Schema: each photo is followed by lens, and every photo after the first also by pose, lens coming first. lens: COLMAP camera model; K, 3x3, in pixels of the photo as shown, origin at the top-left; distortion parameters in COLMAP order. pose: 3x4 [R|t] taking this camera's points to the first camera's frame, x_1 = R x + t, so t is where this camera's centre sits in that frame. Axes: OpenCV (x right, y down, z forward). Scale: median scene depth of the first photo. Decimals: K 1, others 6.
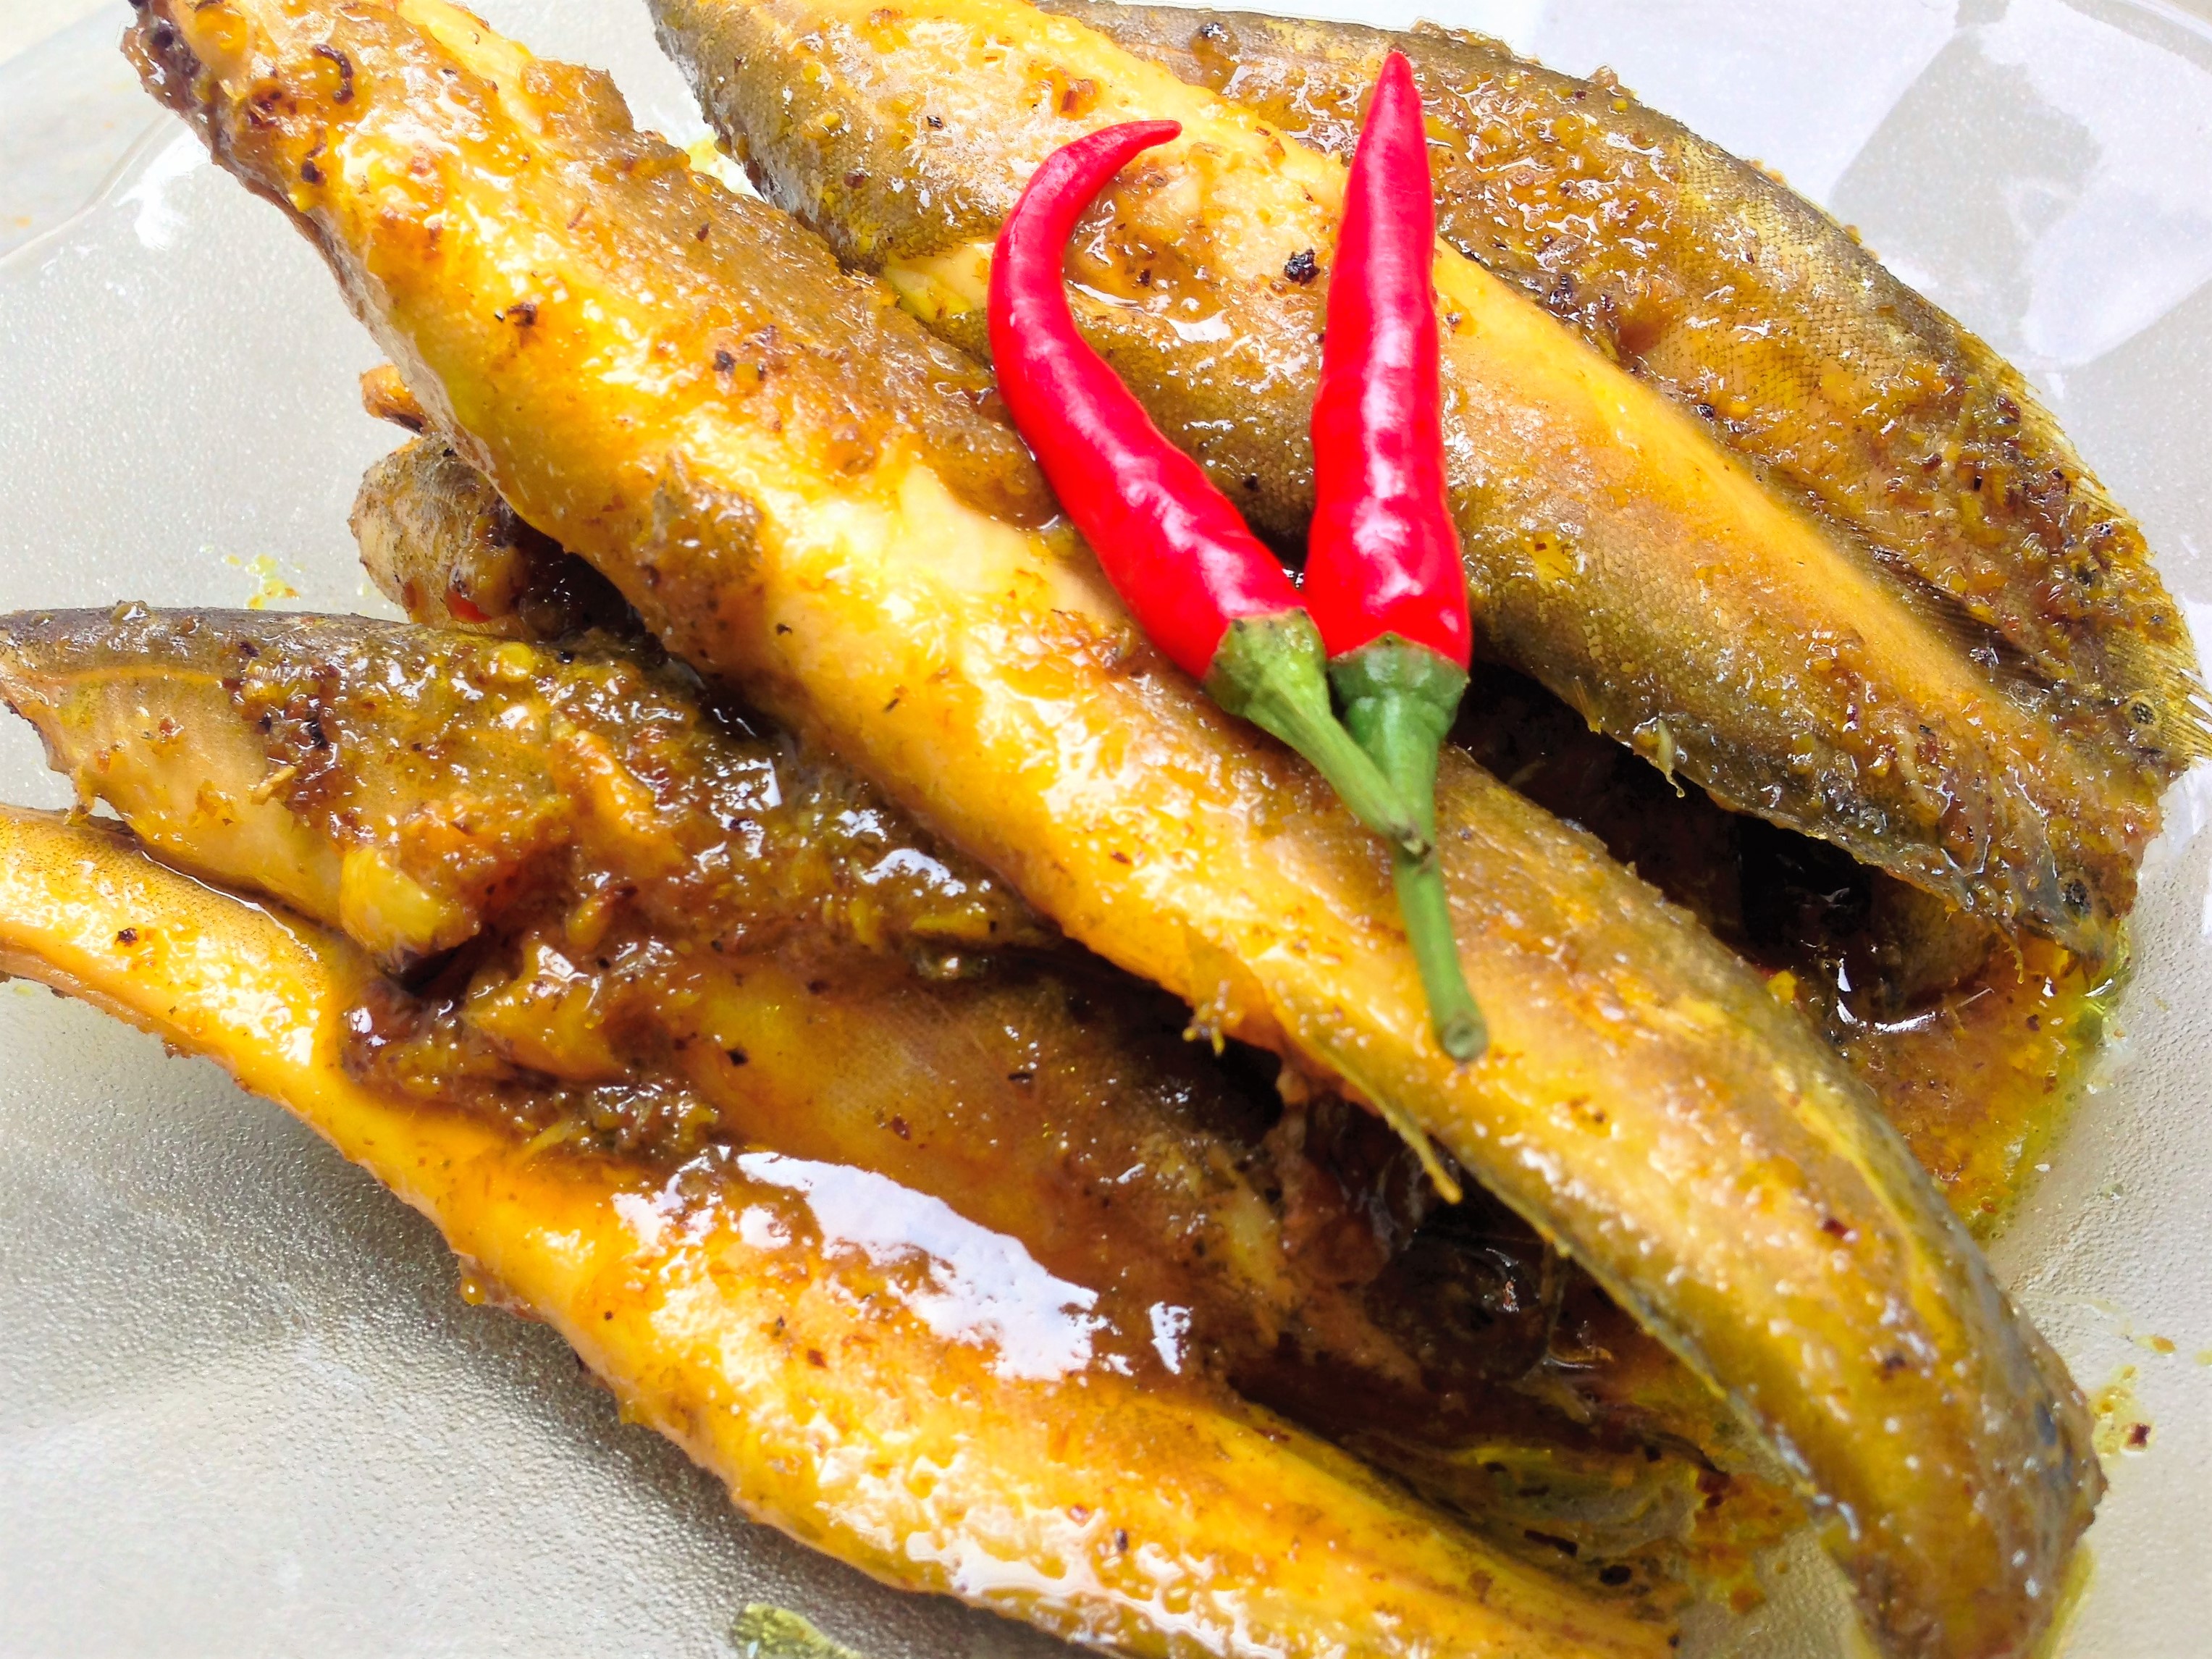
lens RADIAL K [[2183.5, 0, 1128.0], [0, 2183.5, 840.6], [0, 0, 1]] dist [0.104852, -0.276459]
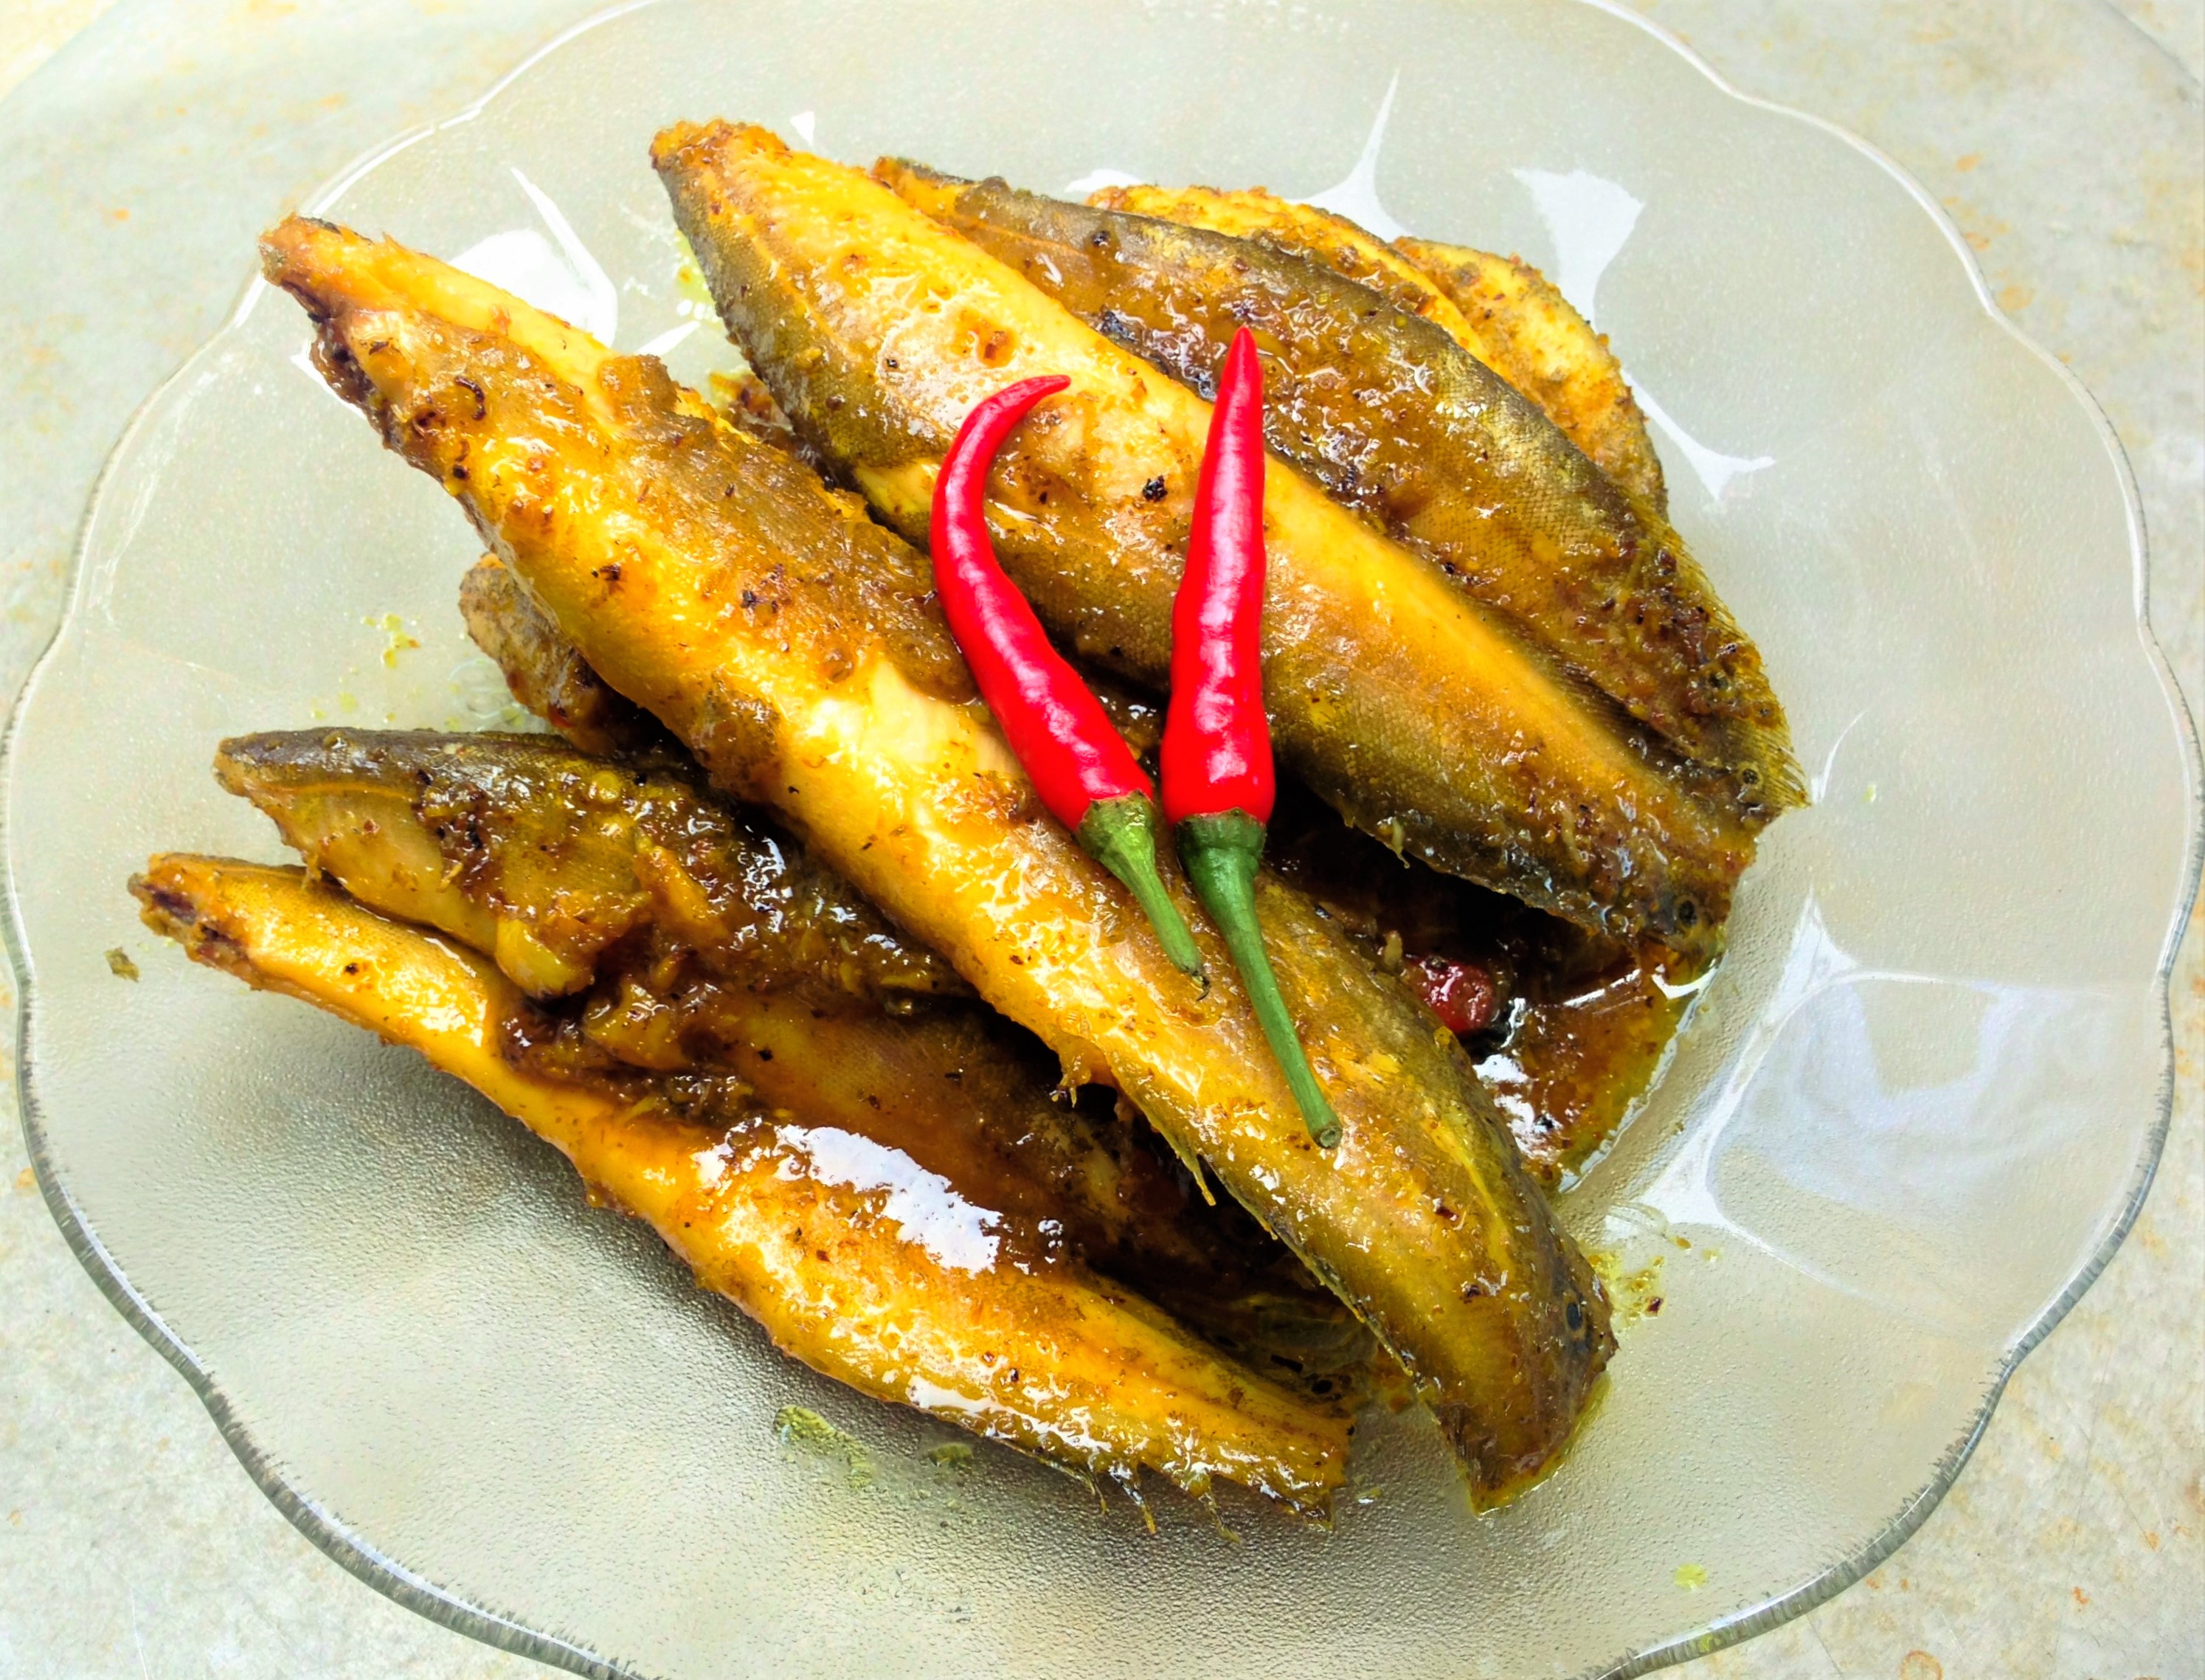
lens RADIAL K [[2239.3, 0, 1150.3], [0, 2239.3, 838.8], [0, 0, 1]] dist [0.010358, 0.007874]
pose [[0.999453, 0.010583, 0.031318, 0.036689], [-0.016668, 0.979460, 0.200949, -0.360581], [-0.028549, -0.201361, 0.979101, -0.485566]]
